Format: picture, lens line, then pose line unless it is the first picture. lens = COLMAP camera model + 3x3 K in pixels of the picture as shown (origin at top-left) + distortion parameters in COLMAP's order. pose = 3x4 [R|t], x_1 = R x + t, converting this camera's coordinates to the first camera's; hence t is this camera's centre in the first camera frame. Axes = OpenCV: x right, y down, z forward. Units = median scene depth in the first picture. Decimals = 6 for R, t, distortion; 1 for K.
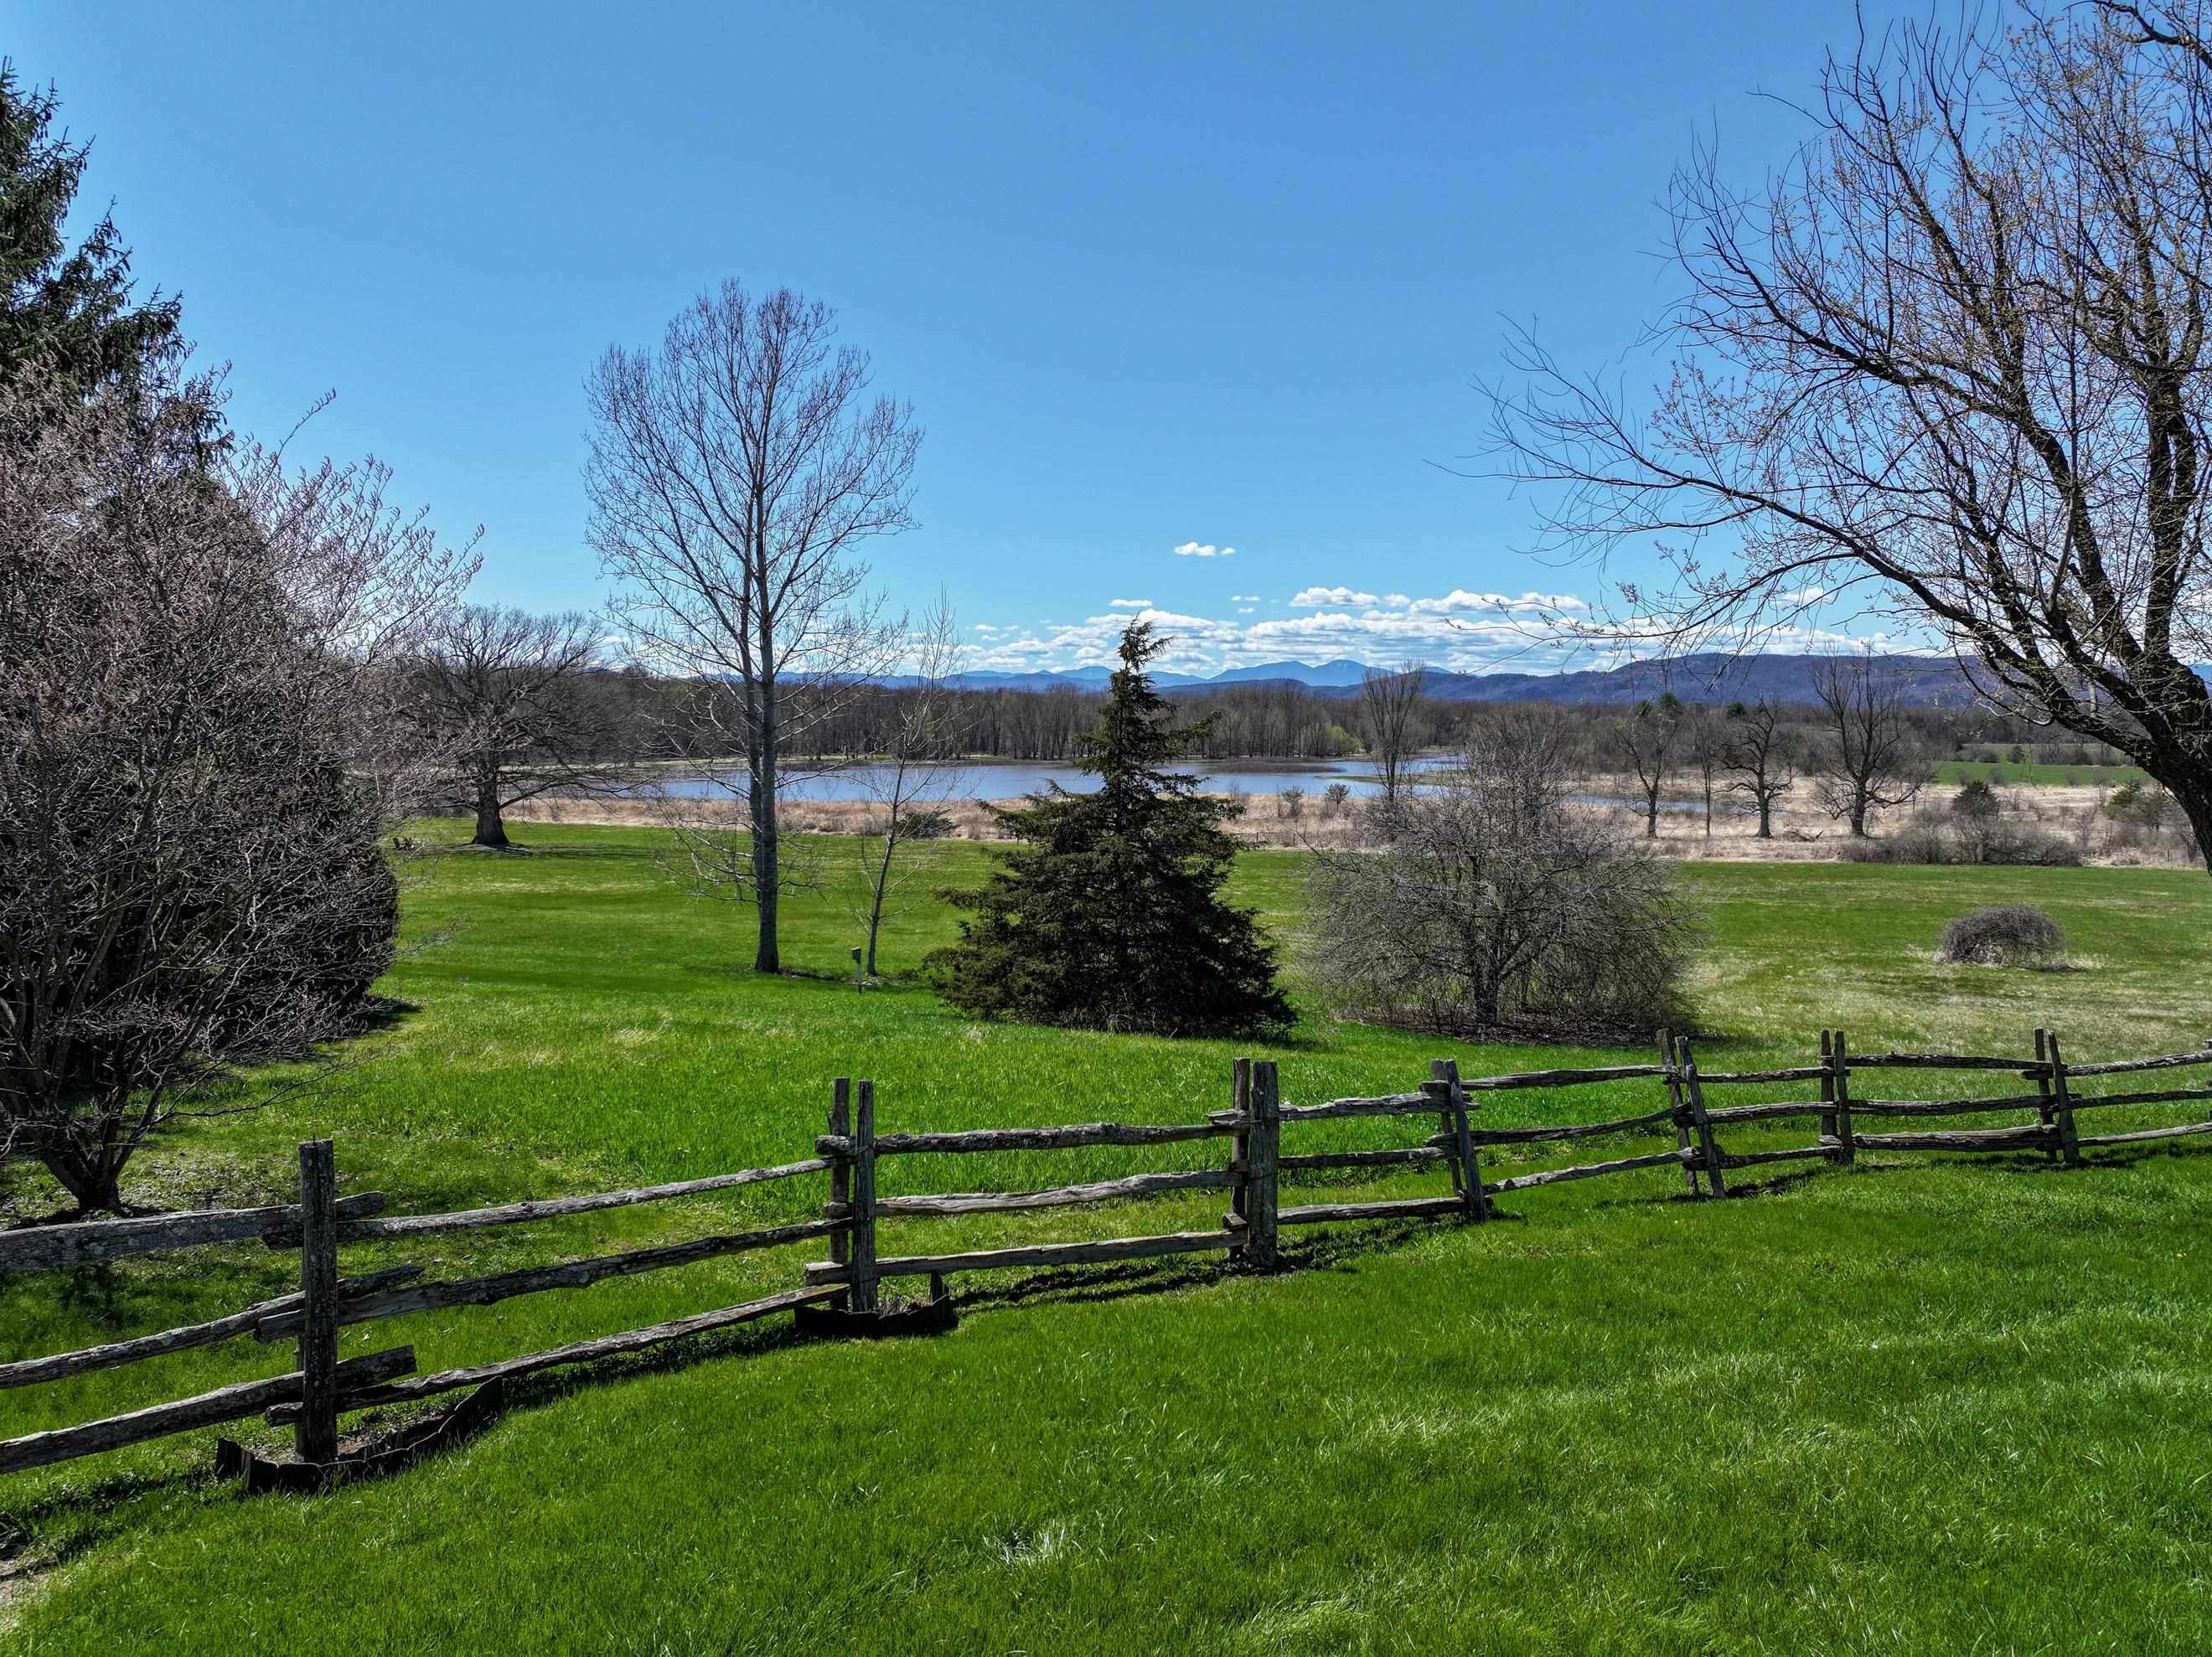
lens RADIAL K [[1541.1, 0, 1124.5], [0, 1541.1, 821.5], [0, 0, 1]] dist [0.003712, 0.005123]
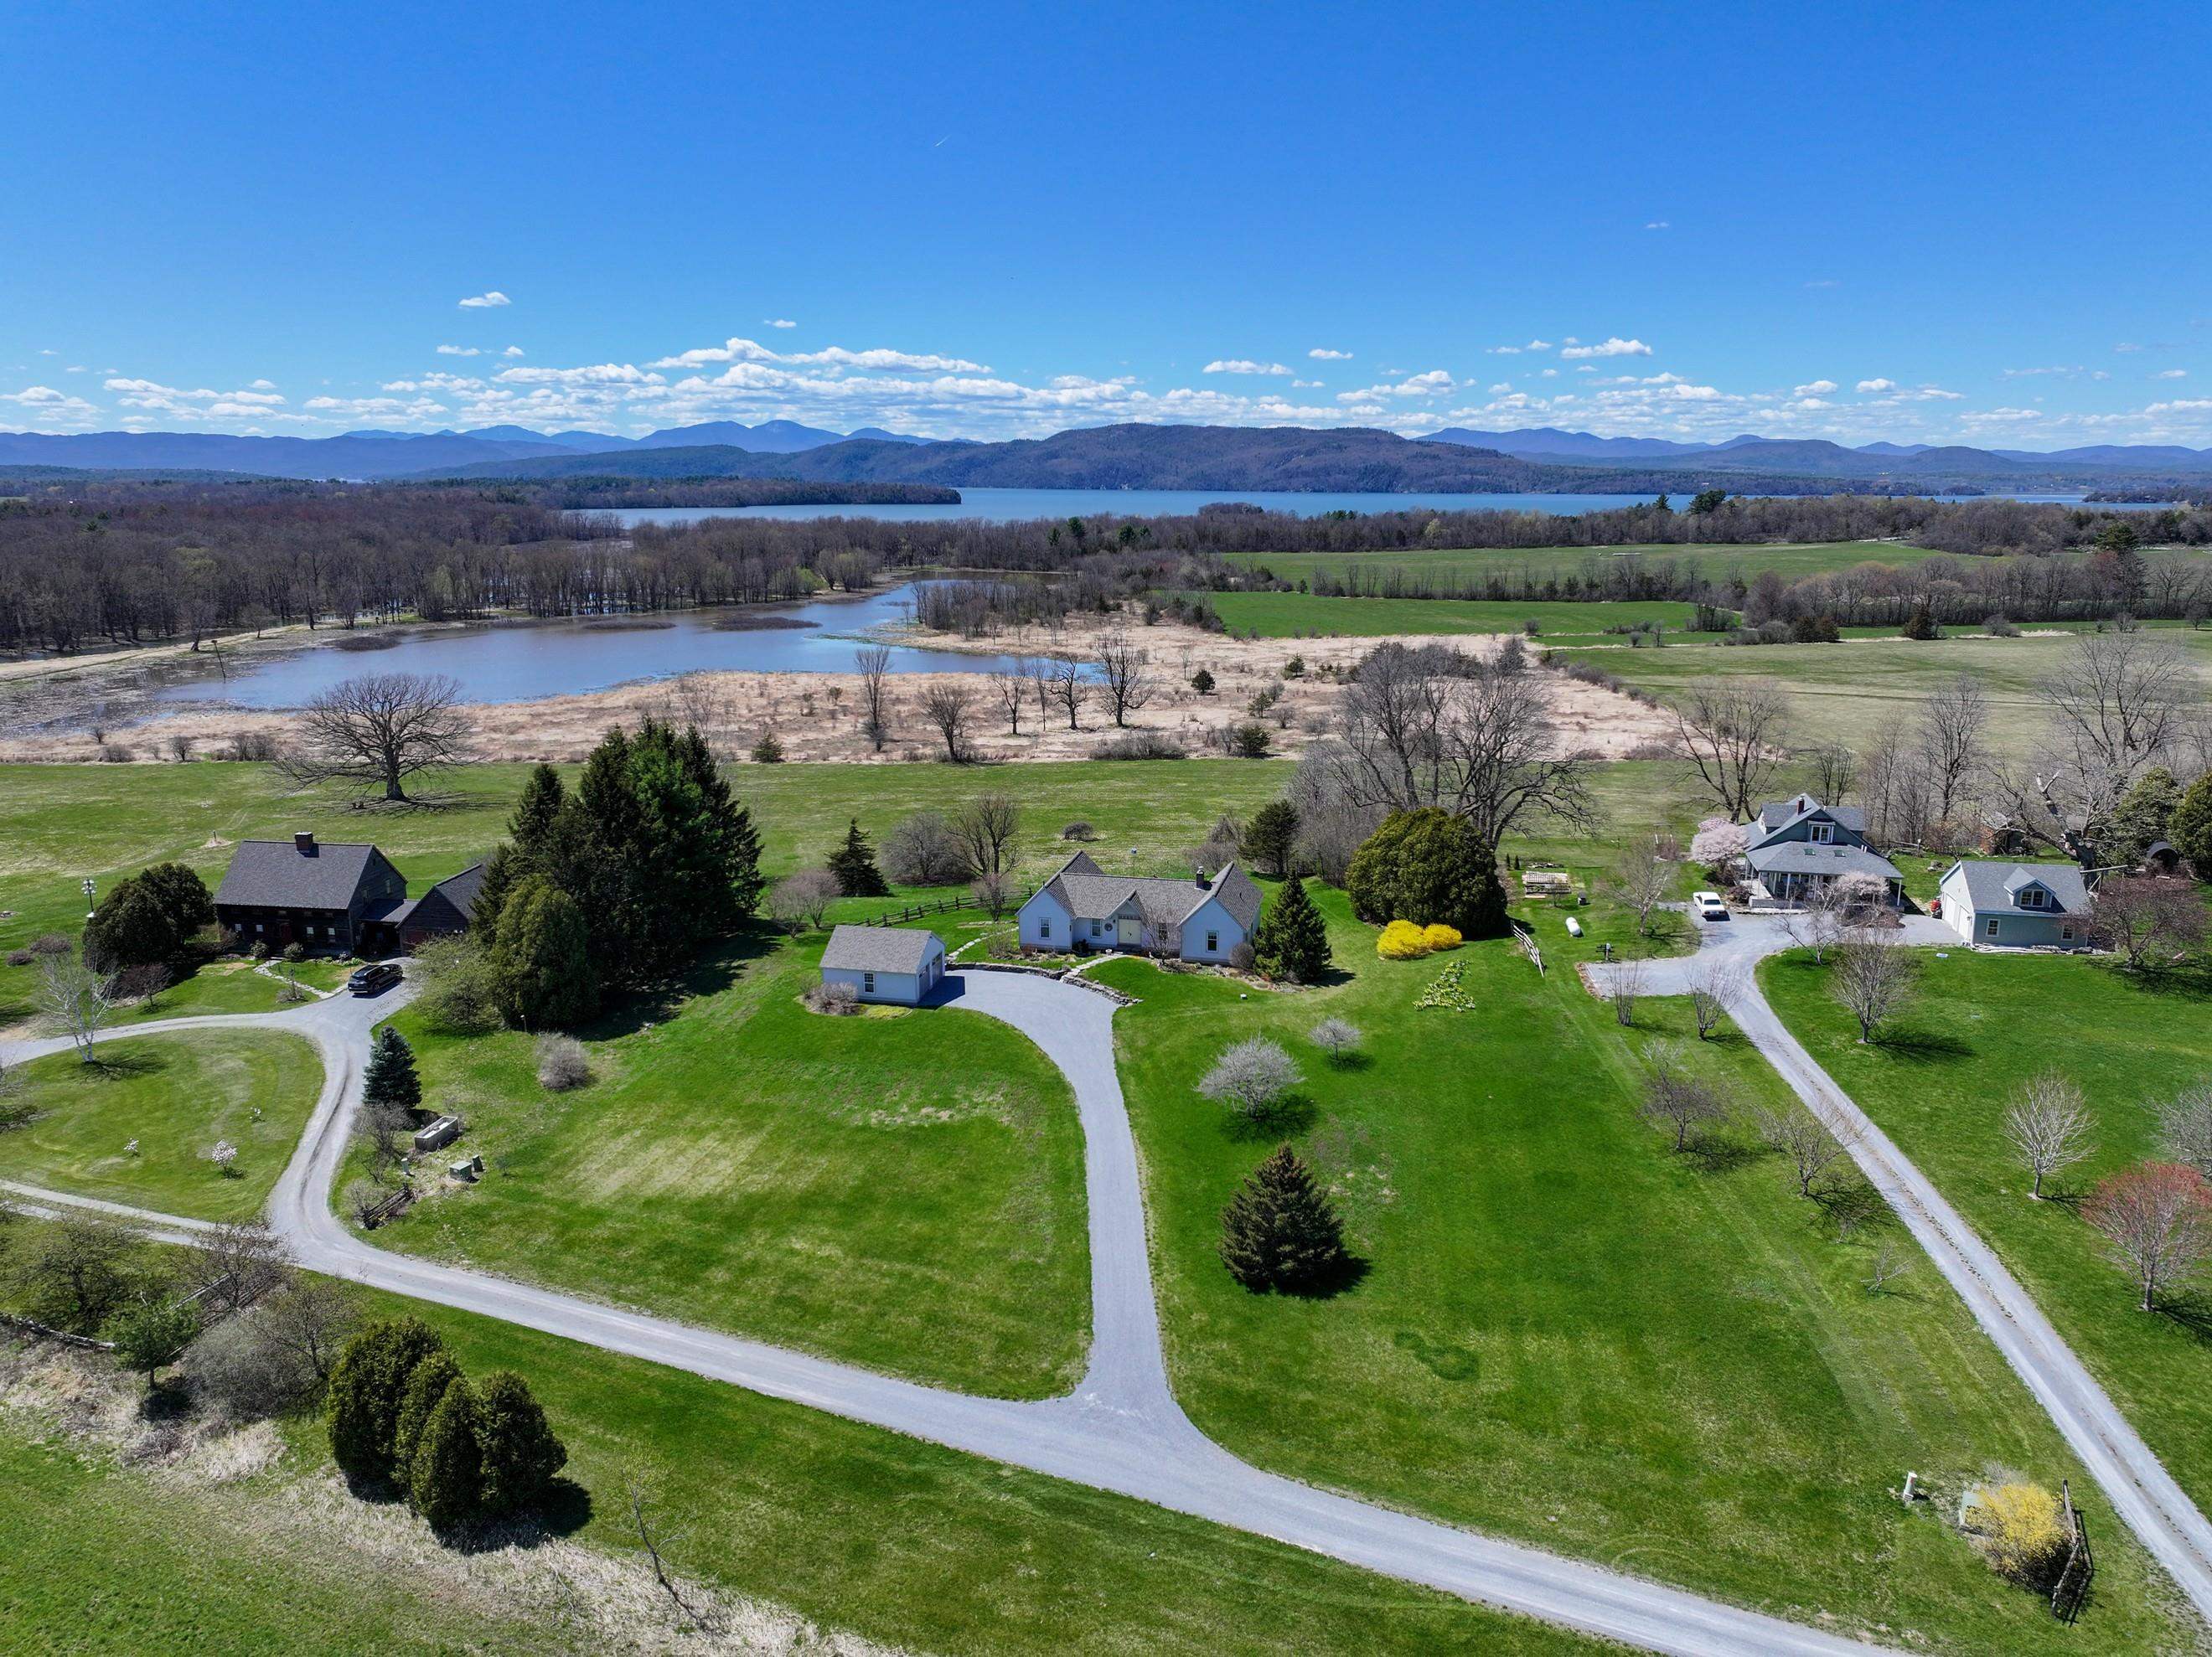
lens RADIAL K [[1541.1, 0, 1124.5], [0, 1541.1, 821.5], [0, 0, 1]] dist [0.003712, 0.005123]
pose [[0.938166, -0.081005, 0.336575, -0.231999], [0.028836, 0.987145, 0.157203, -0.237200], [-0.344982, -0.137777, 0.928442, -1.080135]]
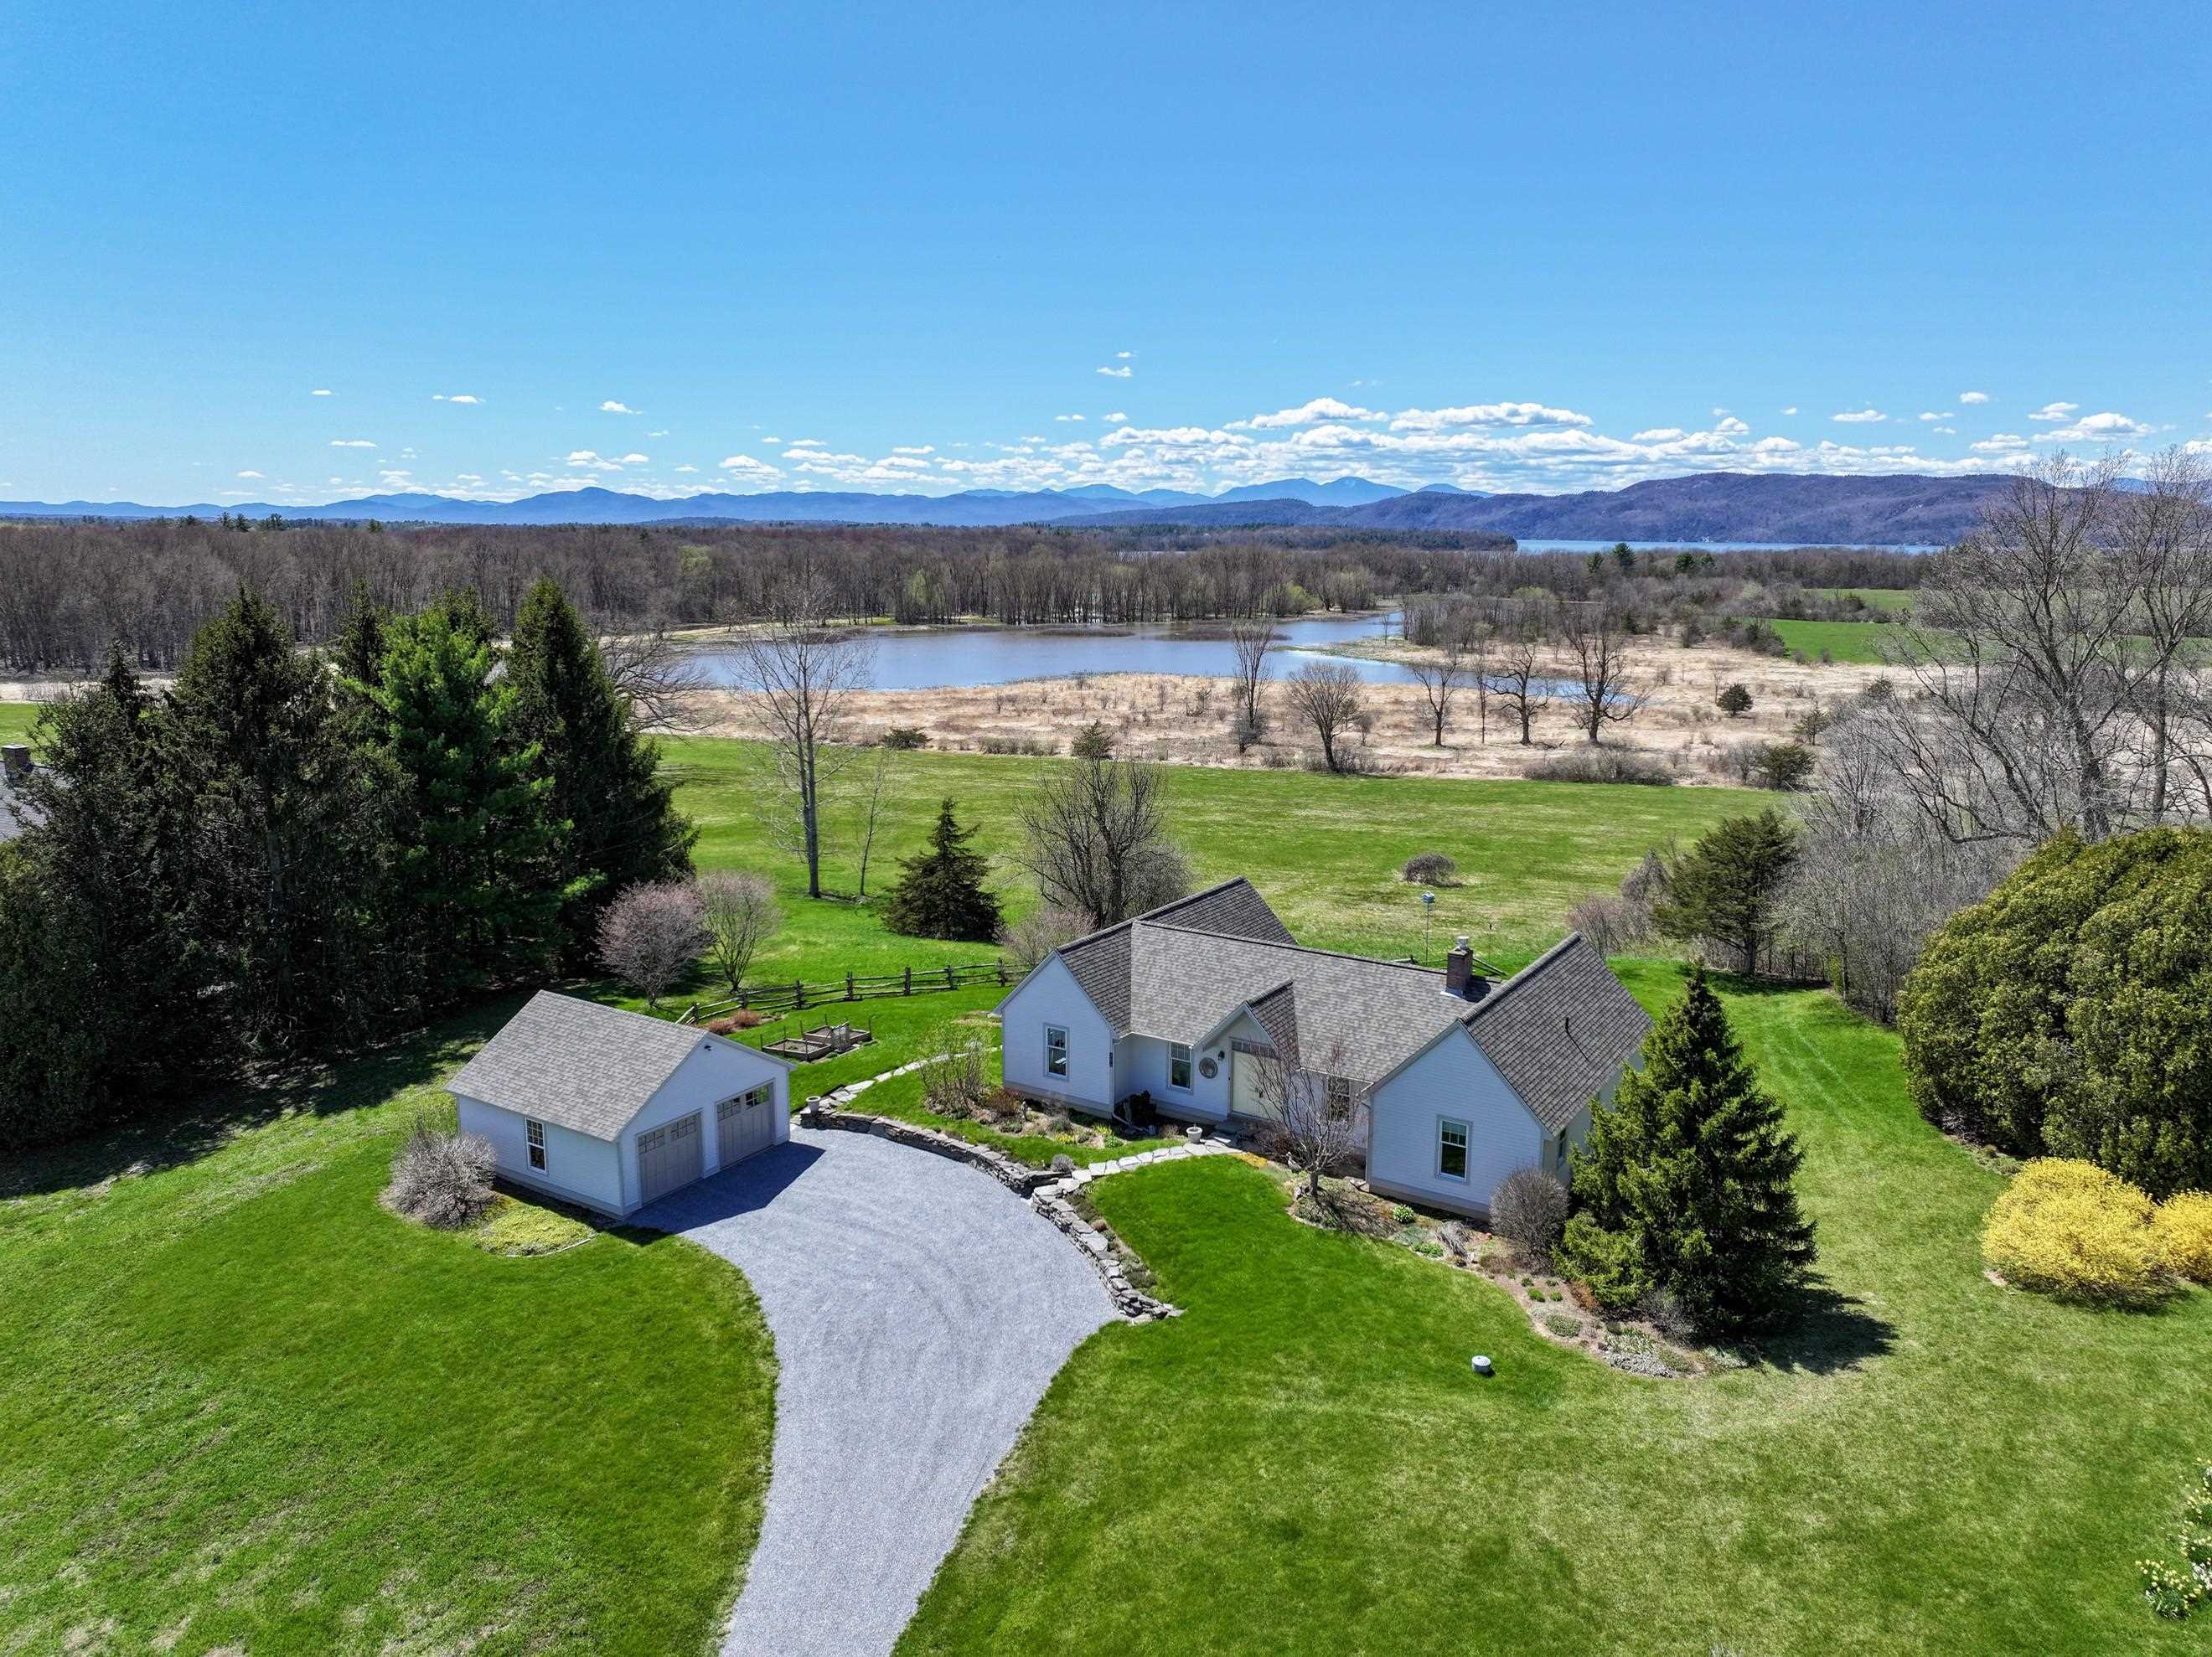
lens RADIAL K [[1541.1, 0, 1124.5], [0, 1541.1, 821.5], [0, 0, 1]] dist [0.003712, 0.005123]
pose [[0.999991, -0.001590, -0.004020, 0.093075], [0.002046, 0.993236, 0.116091, -0.111089], [0.003808, -0.116098, 0.993230, -0.496441]]
